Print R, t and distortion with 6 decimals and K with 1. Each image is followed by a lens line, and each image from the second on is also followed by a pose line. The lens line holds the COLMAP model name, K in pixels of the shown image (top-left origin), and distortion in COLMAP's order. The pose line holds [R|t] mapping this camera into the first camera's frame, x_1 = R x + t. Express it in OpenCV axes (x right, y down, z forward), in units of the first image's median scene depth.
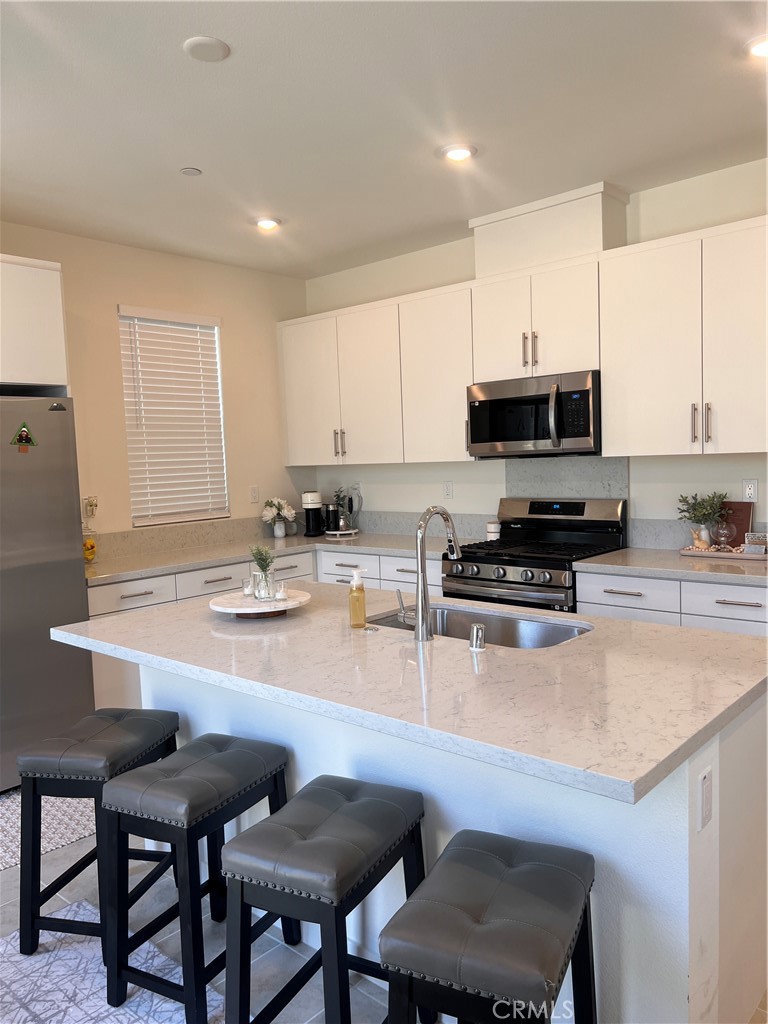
lens RADIAL K [[772.9, 0, 378.8], [0, 772.9, 506.4], [0, 0, 1]] dist [0.038566, -0.012589]
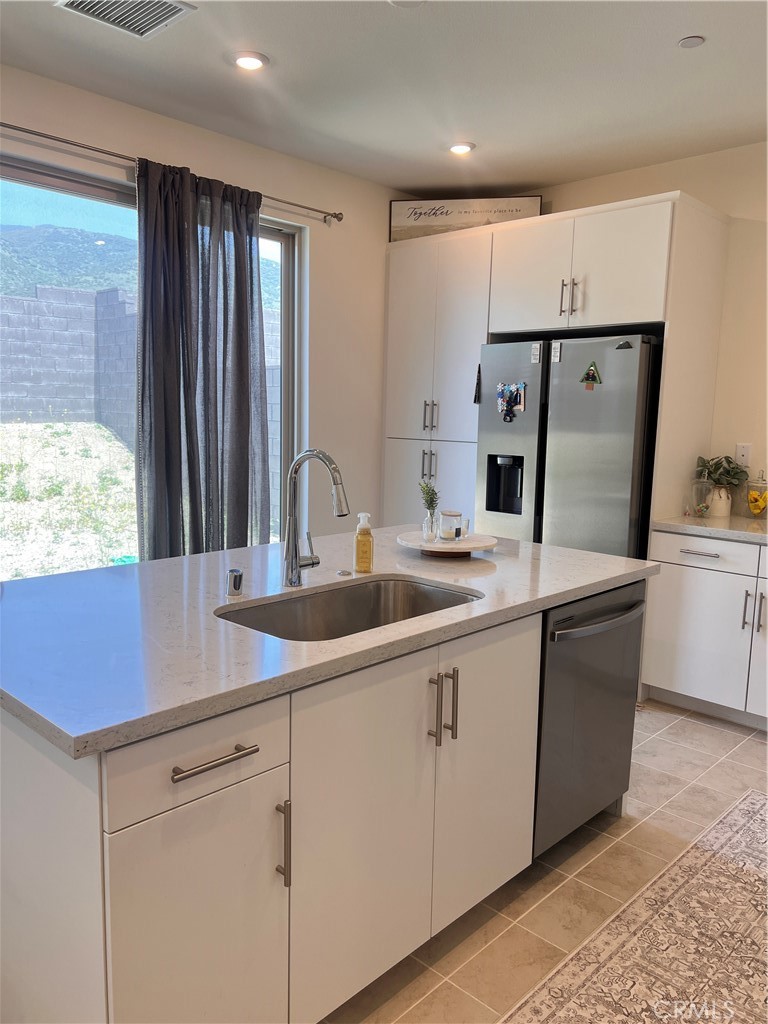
lens RADIAL K [[772.9, 0, 384.5], [0, 772.9, 515.3], [0, 0, 1]] dist [0.038566, -0.012589]
pose [[-0.043729, 0.167933, -0.984828, 0.527628], [-0.082661, 0.981783, 0.171085, -0.047412], [0.995618, 0.088888, -0.029051, 0.615613]]
